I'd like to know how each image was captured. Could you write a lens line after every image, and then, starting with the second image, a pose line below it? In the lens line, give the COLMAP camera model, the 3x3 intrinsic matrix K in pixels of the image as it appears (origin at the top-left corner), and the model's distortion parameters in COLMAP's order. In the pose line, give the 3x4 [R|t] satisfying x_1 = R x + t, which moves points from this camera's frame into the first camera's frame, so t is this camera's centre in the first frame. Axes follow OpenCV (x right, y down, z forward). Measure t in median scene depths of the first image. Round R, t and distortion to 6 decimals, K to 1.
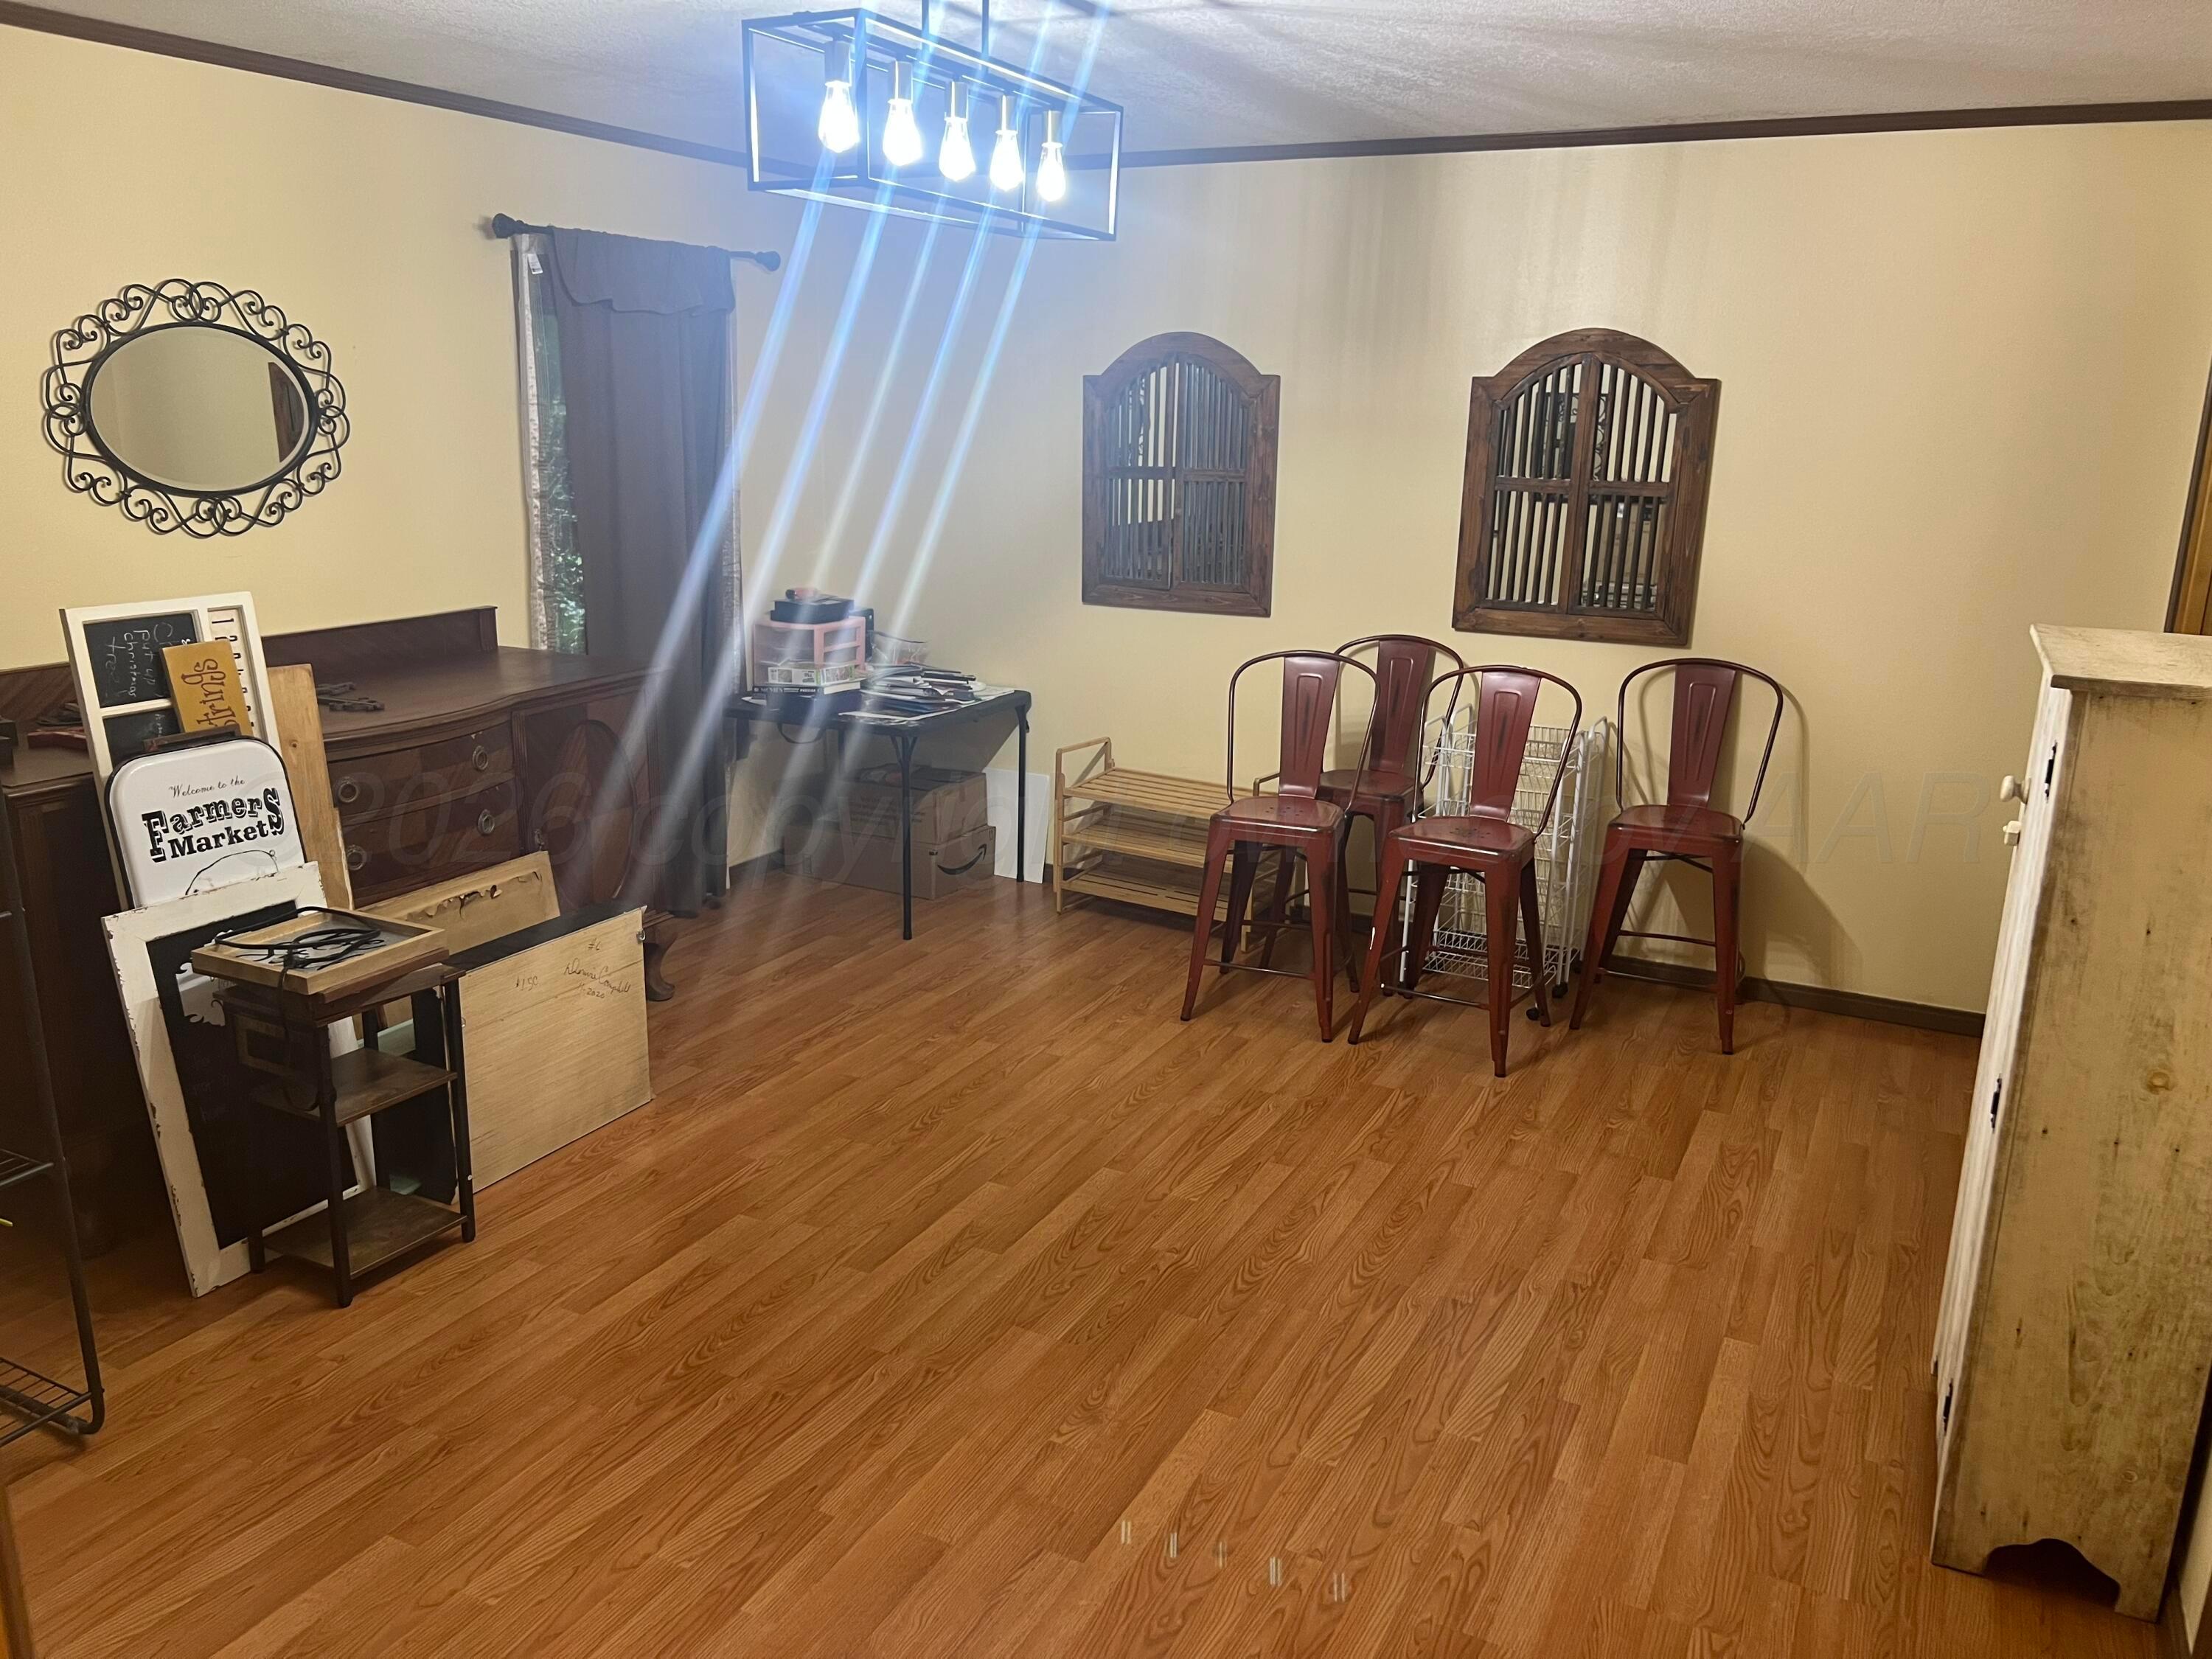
lens RADIAL K [[1654.0, 0, 1116.2], [0, 1654.0, 815.0], [0, 0, 1]] dist [0.025849, -0.027430]
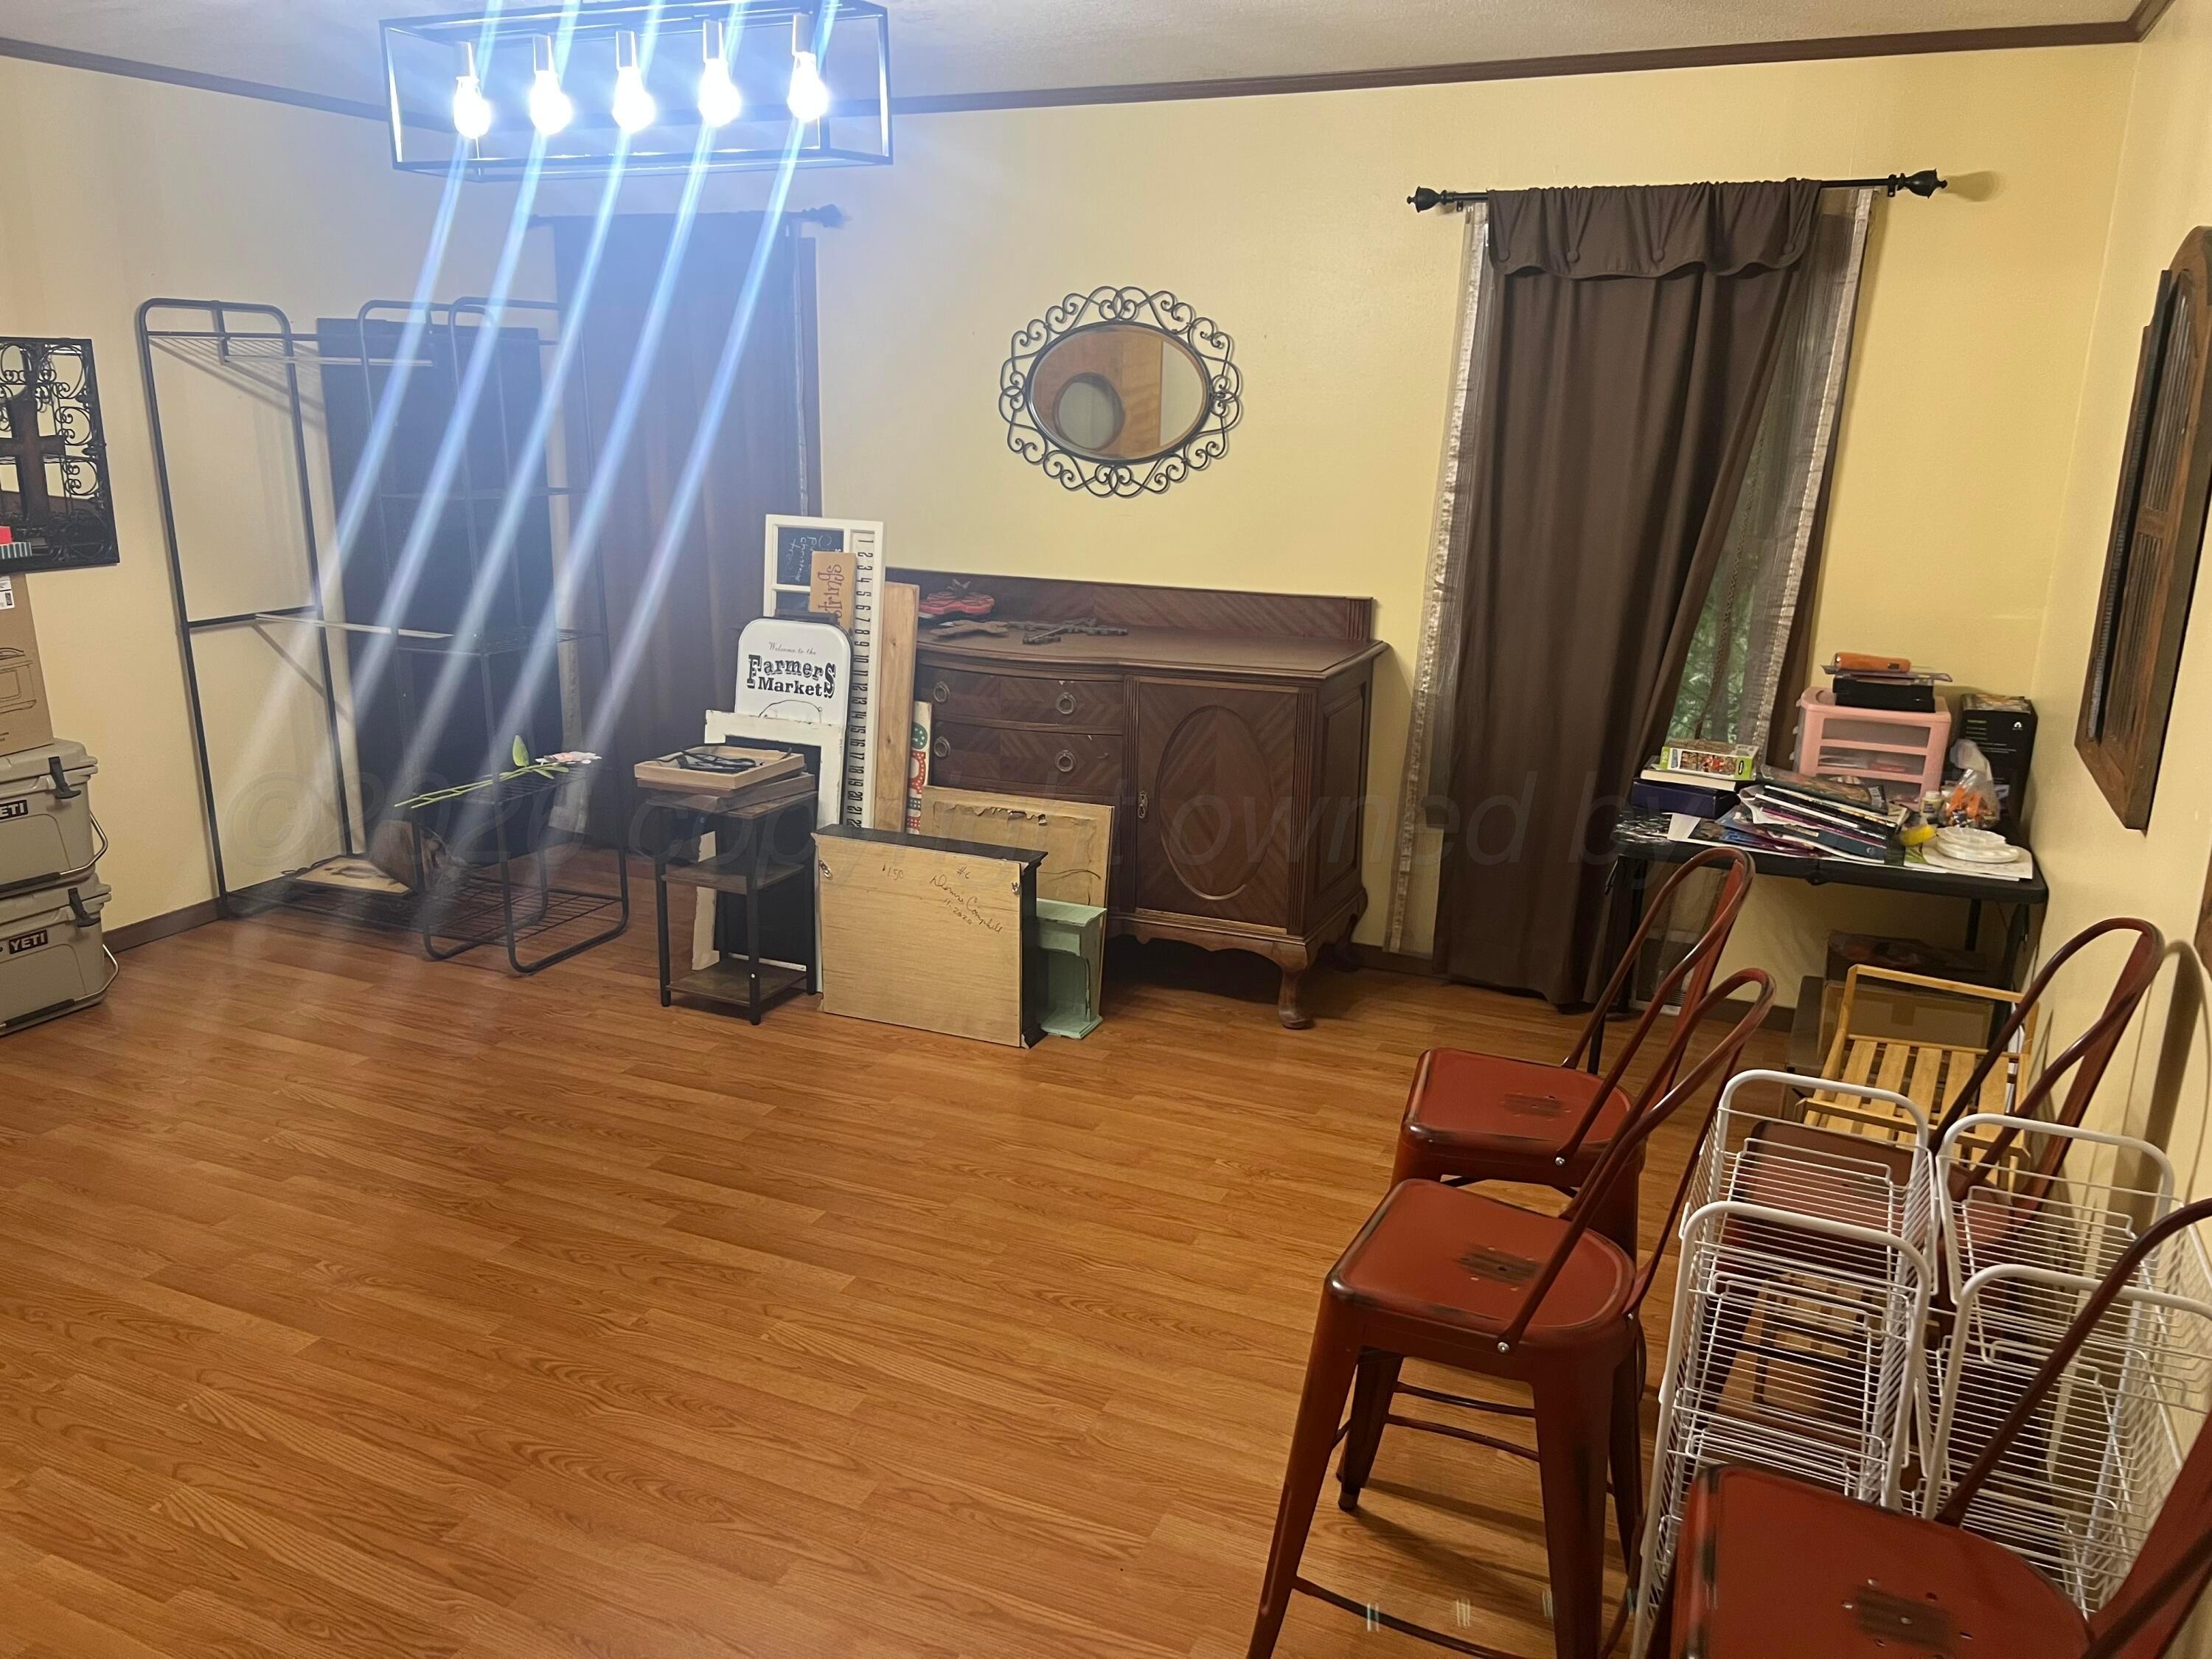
lens RADIAL K [[1654.0, 0, 1111.1], [0, 1654.0, 853.2], [0, 0, 1]] dist [0.025849, -0.027430]
pose [[0.051965, 0.248840, -0.967150, 0.769374], [-0.258953, 0.938690, 0.227604, -0.215065], [0.964491, 0.238619, 0.113217, 0.999733]]
